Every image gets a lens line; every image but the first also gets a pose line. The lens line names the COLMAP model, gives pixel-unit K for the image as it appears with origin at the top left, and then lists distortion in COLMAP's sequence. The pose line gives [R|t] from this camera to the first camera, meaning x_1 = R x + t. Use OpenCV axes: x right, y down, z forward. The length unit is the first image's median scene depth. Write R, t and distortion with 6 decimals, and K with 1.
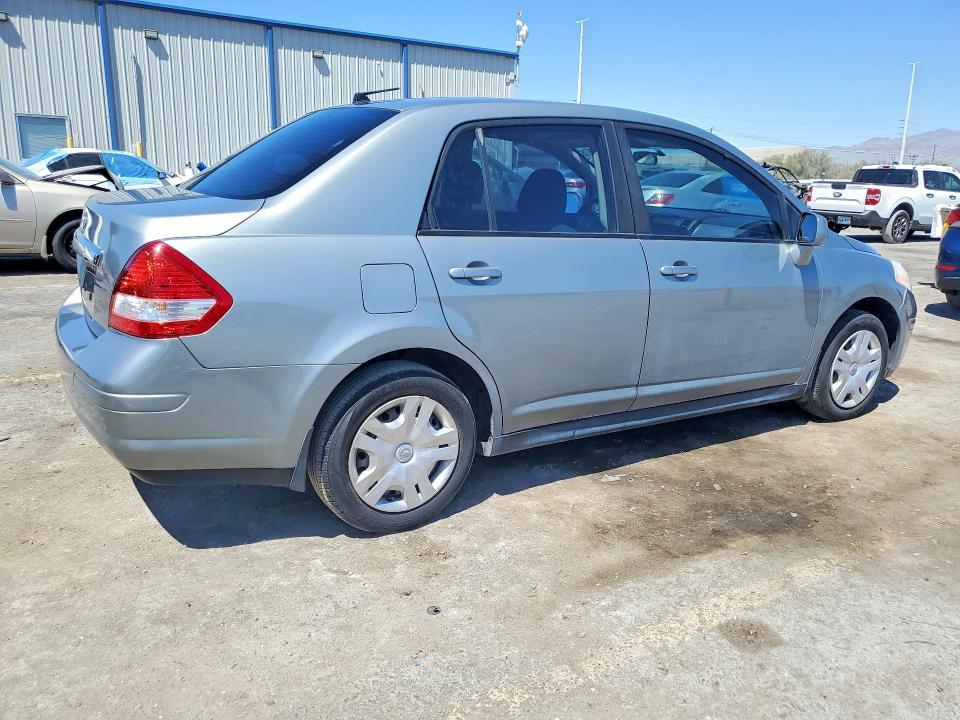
lens RADIAL K [[641.6, 0, 480.0], [0, 641.6, 360.0], [0, 0, 1]] dist [0.067277, -0.059129]
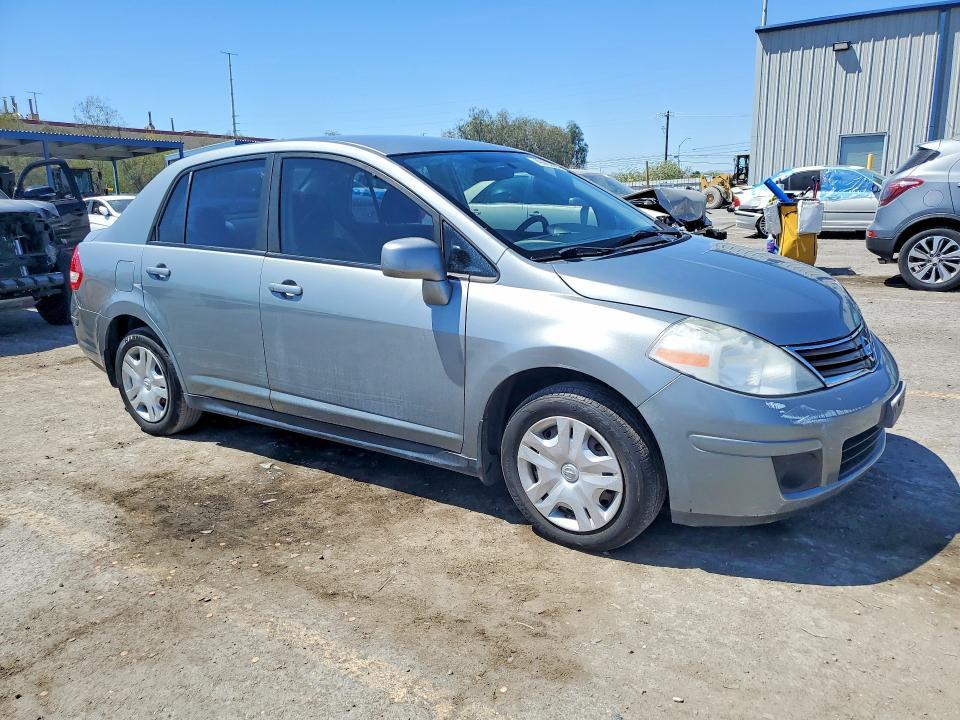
lens RADIAL K [[641.6, 0, 480.0], [0, 641.6, 360.0], [0, 0, 1]] dist [0.067277, -0.059129]
pose [[0.487180, 0.174642, -0.855661, 1.265543], [-0.192178, 0.977221, 0.090034, -0.165190], [0.851894, 0.120577, 0.509645, 0.680989]]
